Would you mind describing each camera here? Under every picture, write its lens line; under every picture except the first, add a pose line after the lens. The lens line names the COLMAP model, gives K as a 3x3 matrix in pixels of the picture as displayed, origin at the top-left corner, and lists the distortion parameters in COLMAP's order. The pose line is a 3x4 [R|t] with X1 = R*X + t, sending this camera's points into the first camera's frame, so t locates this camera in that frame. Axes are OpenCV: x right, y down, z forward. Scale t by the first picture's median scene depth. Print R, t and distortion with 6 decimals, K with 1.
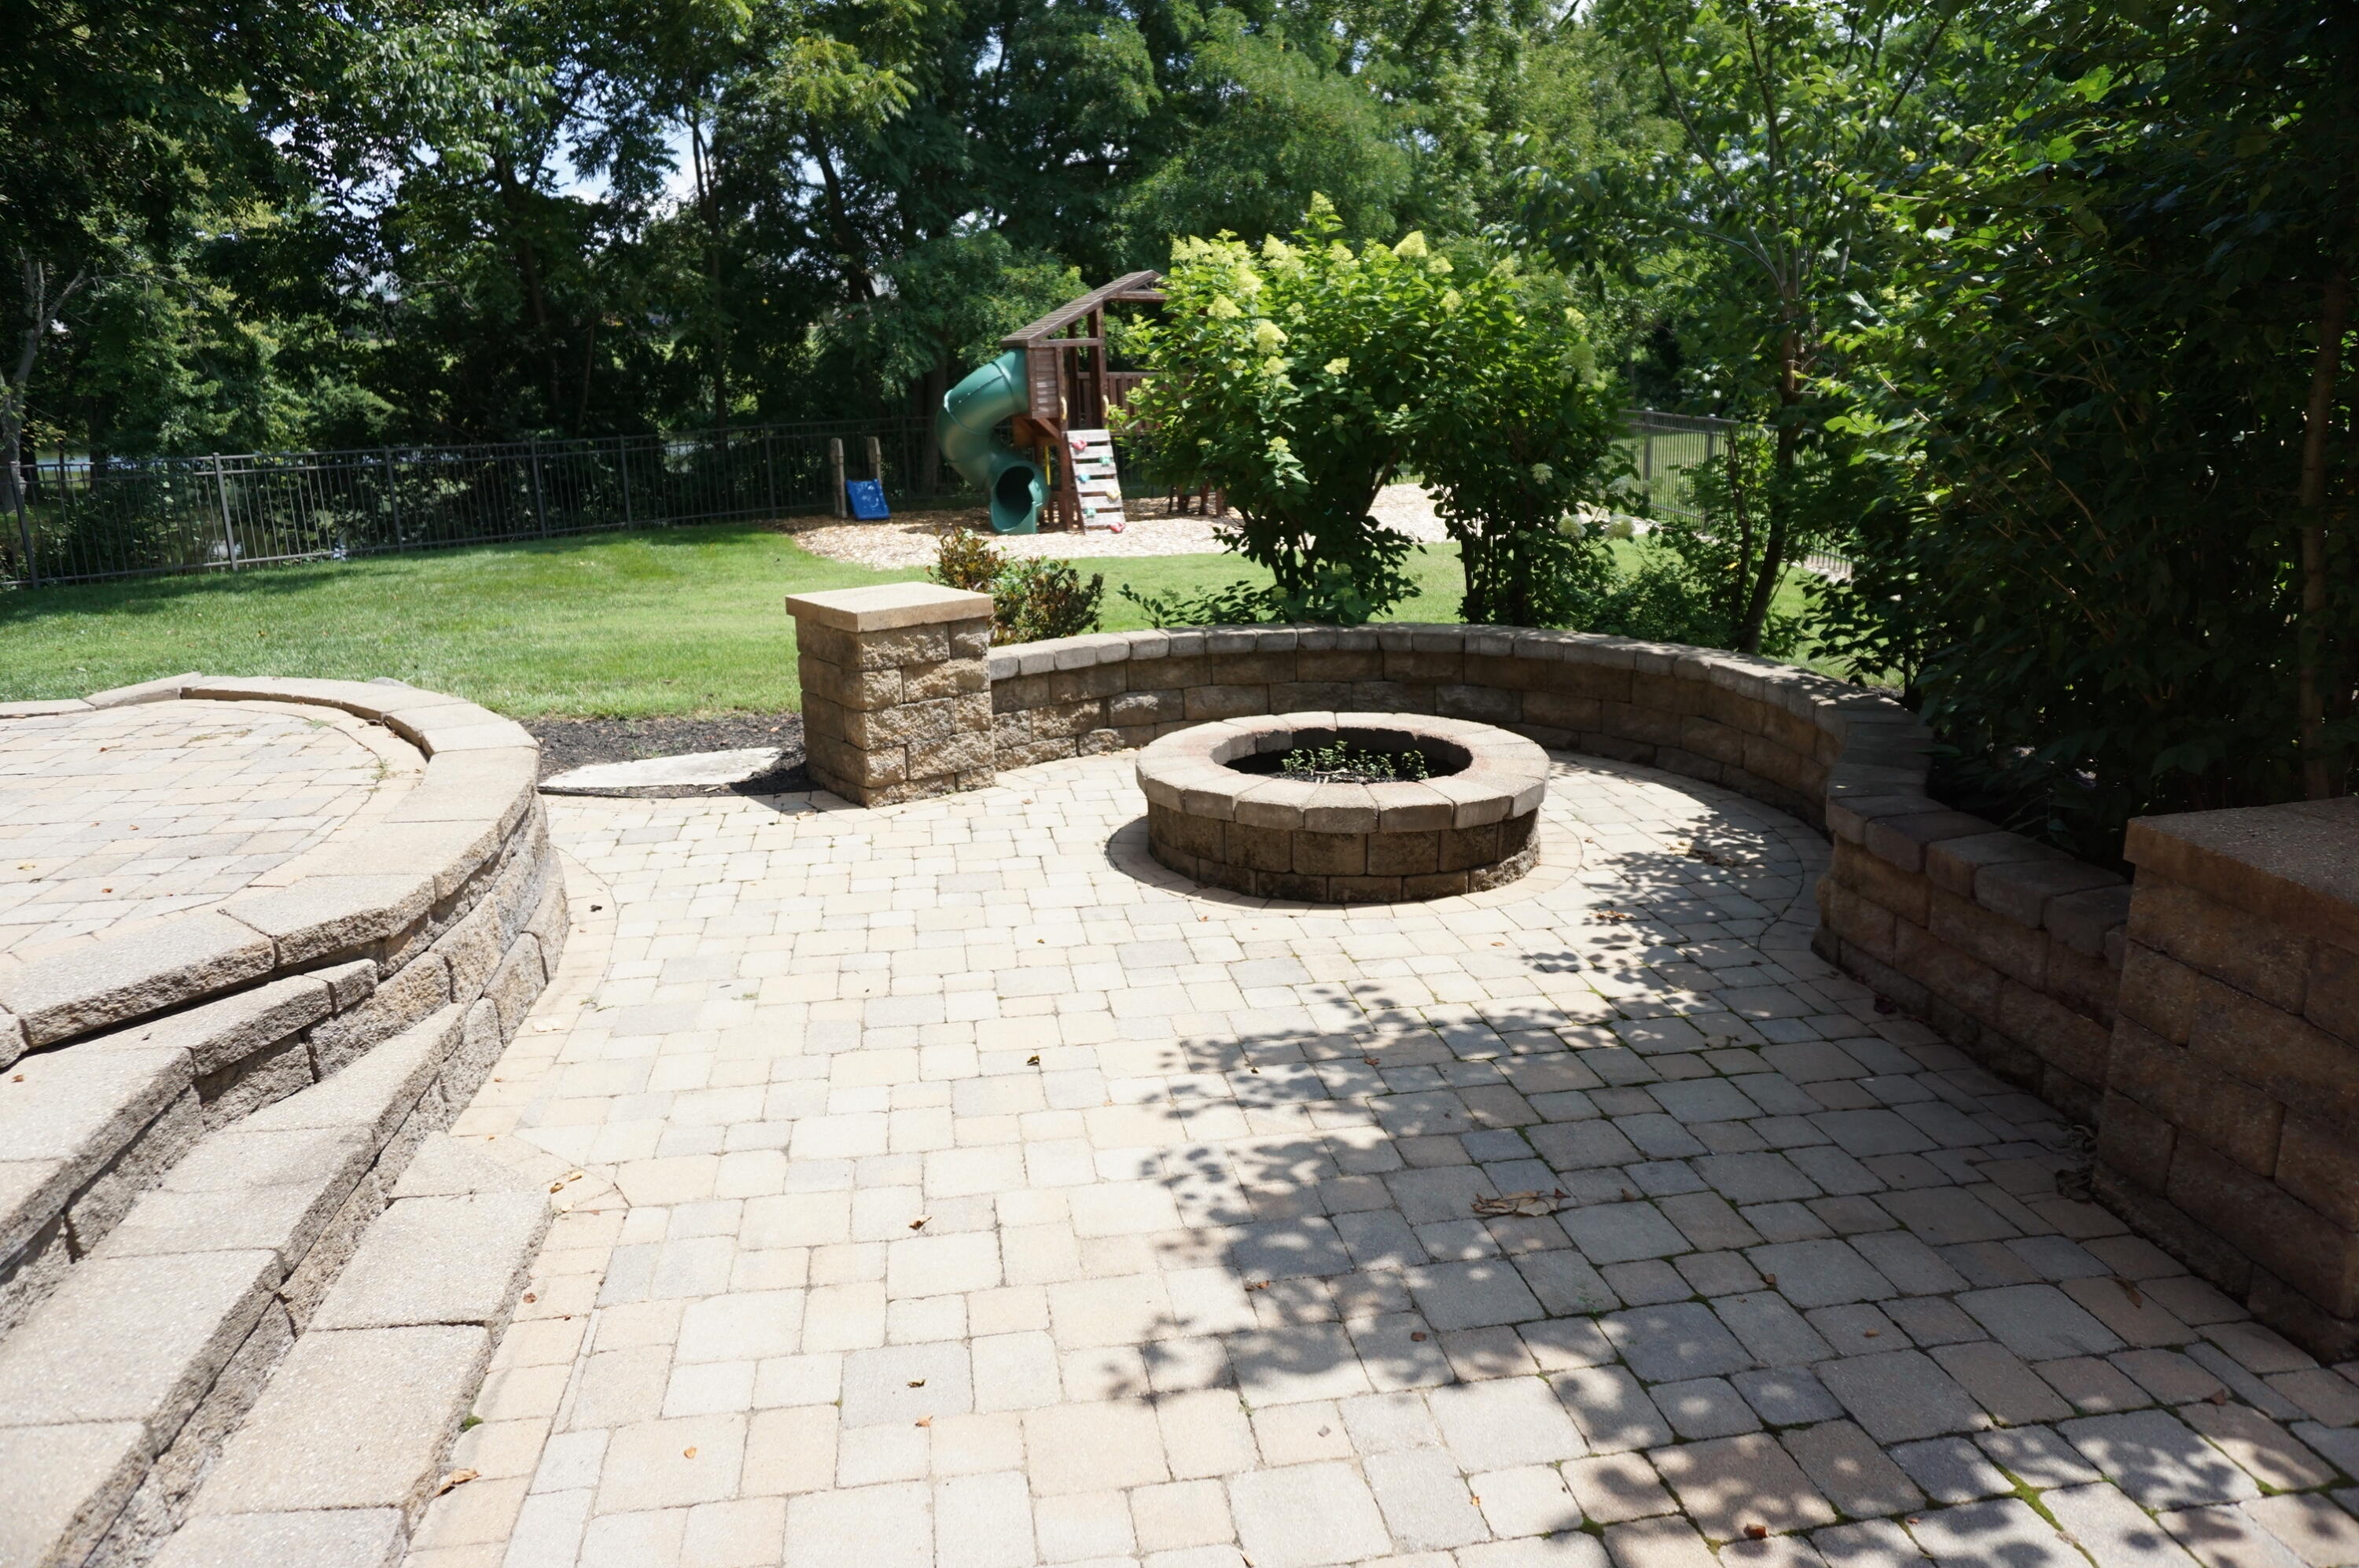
lens RADIAL K [[1582.0, 0, 1183.9], [0, 1582.0, 778.1], [0, 0, 1]] dist [-0.062200, 0.025021]
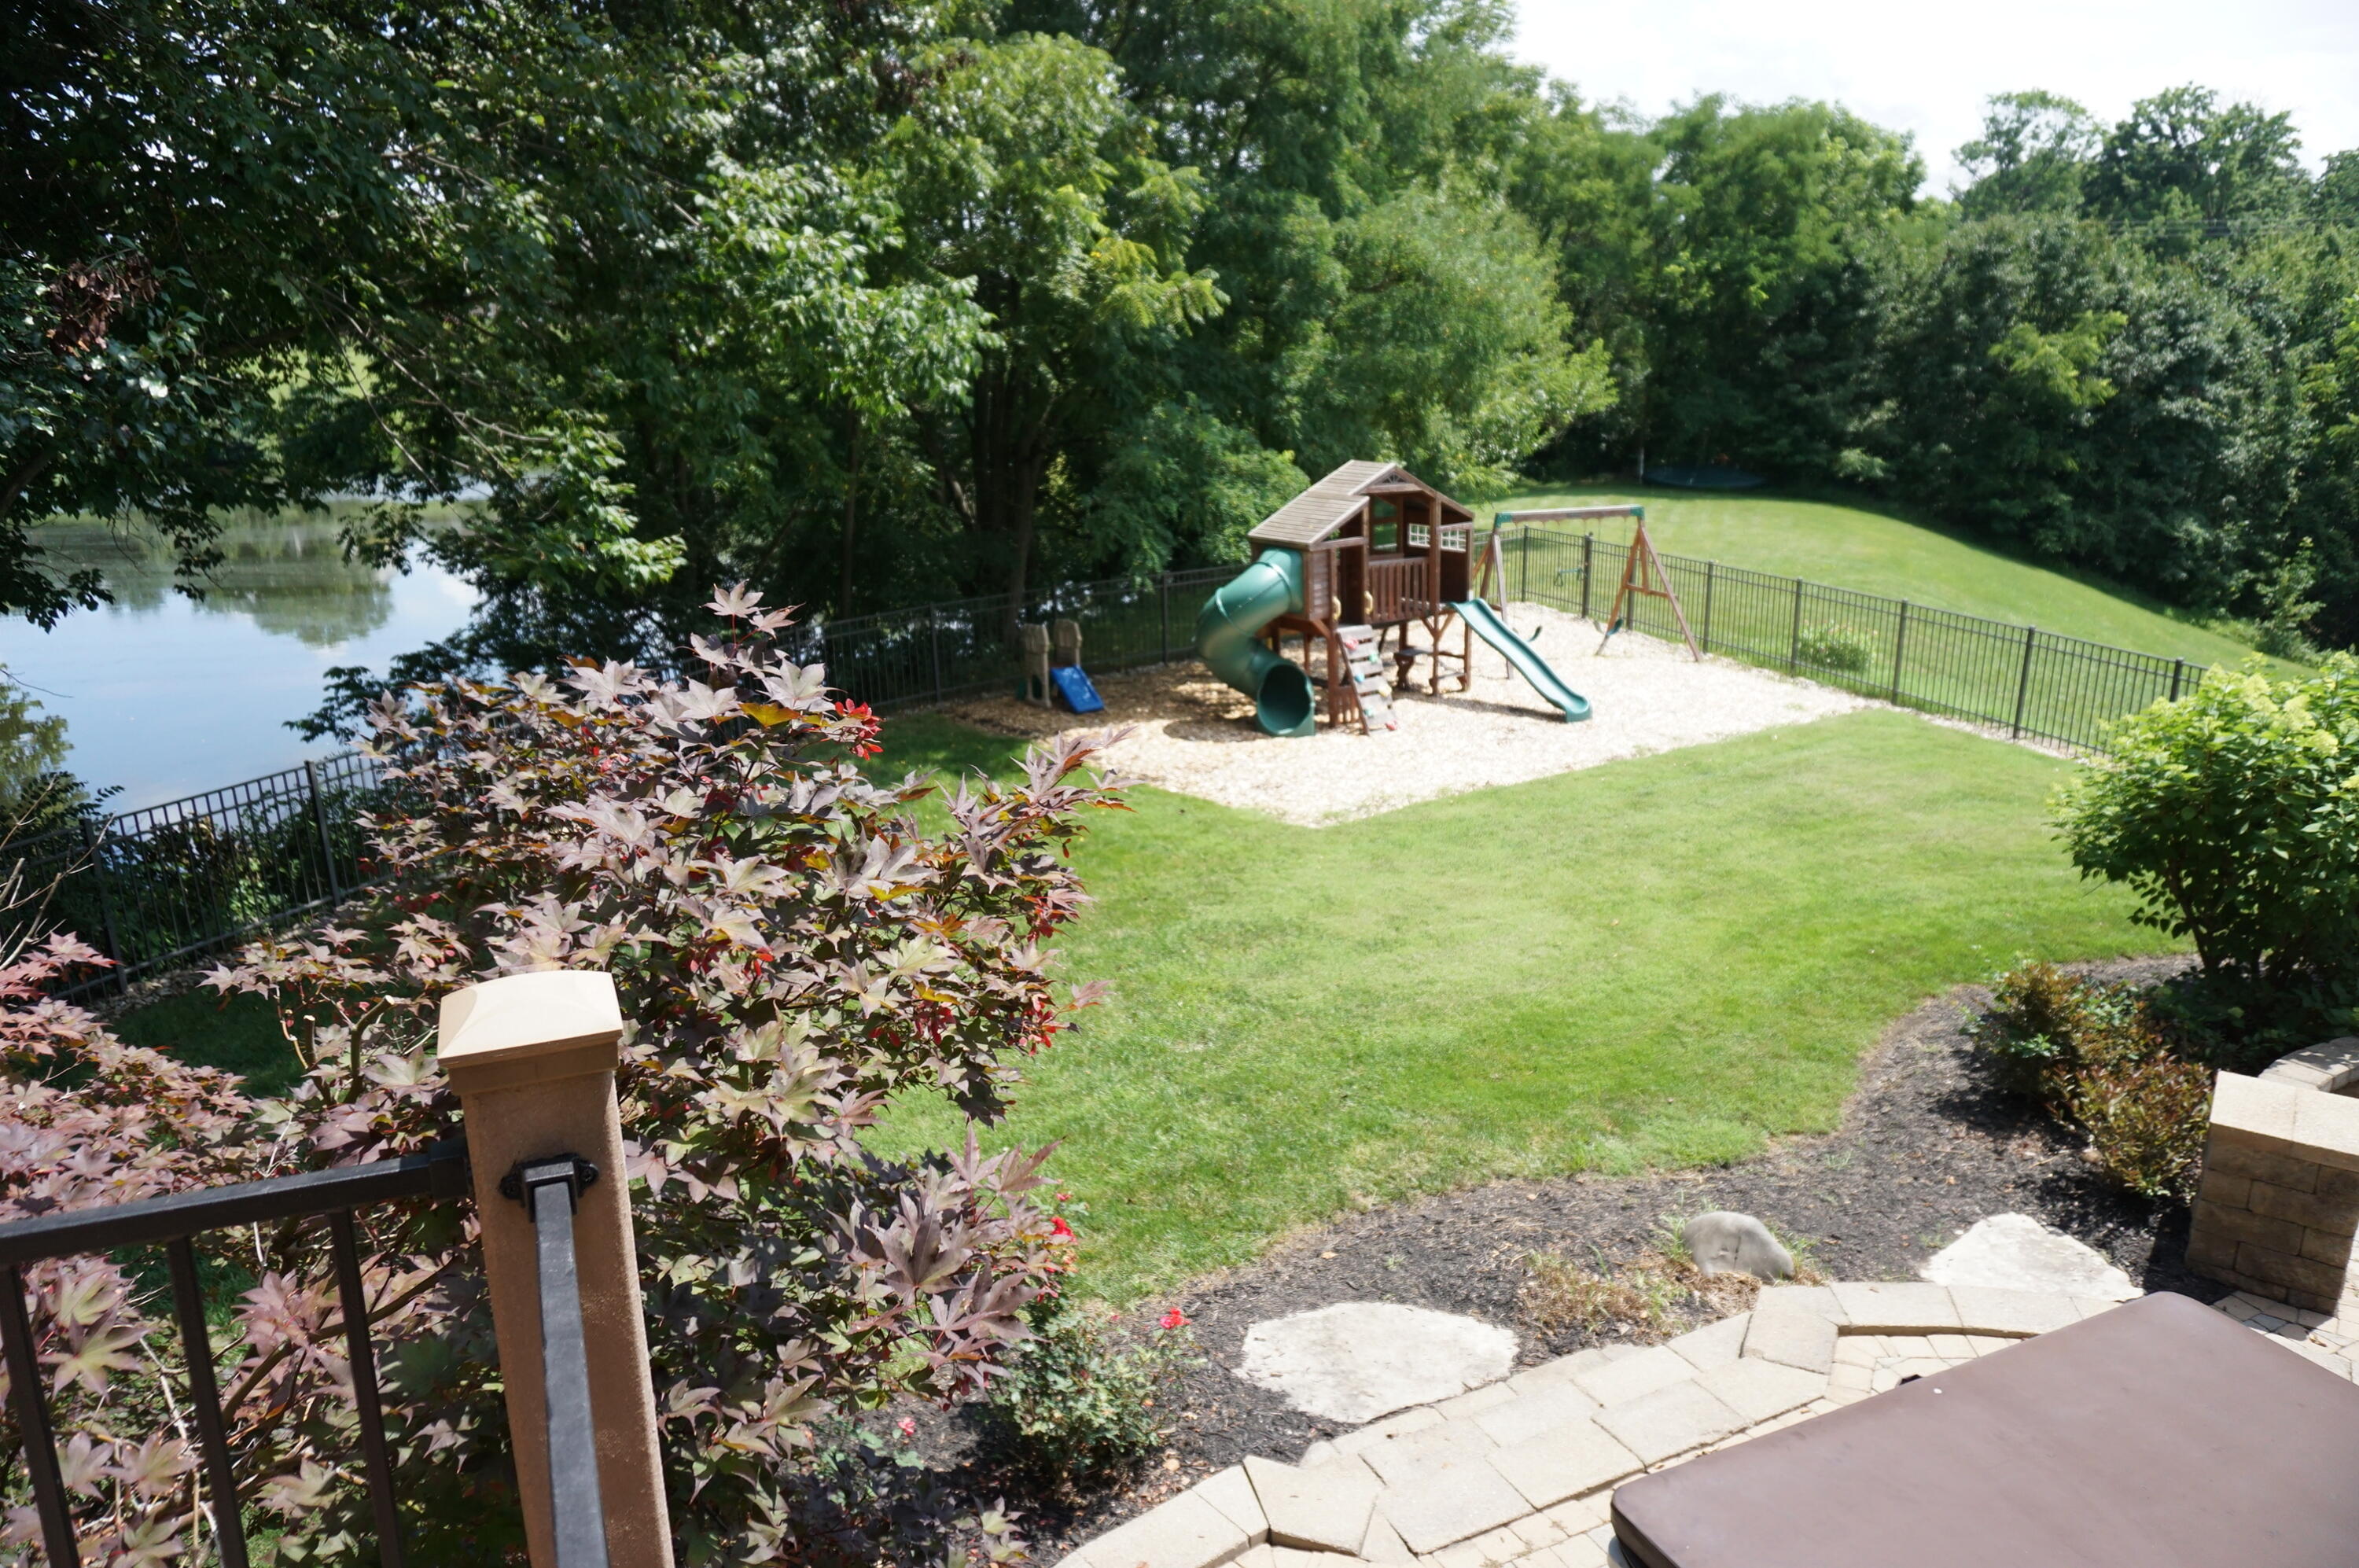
lens RADIAL K [[1582.0, 0, 1175.8], [0, 1582.0, 775.4], [0, 0, 1]] dist [-0.062200, 0.025021]
pose [[0.963967, -0.063346, 0.258370, -0.446223], [0.062468, 0.997979, 0.011612, -0.149845], [-0.258583, 0.004946, 0.965976, 0.063600]]
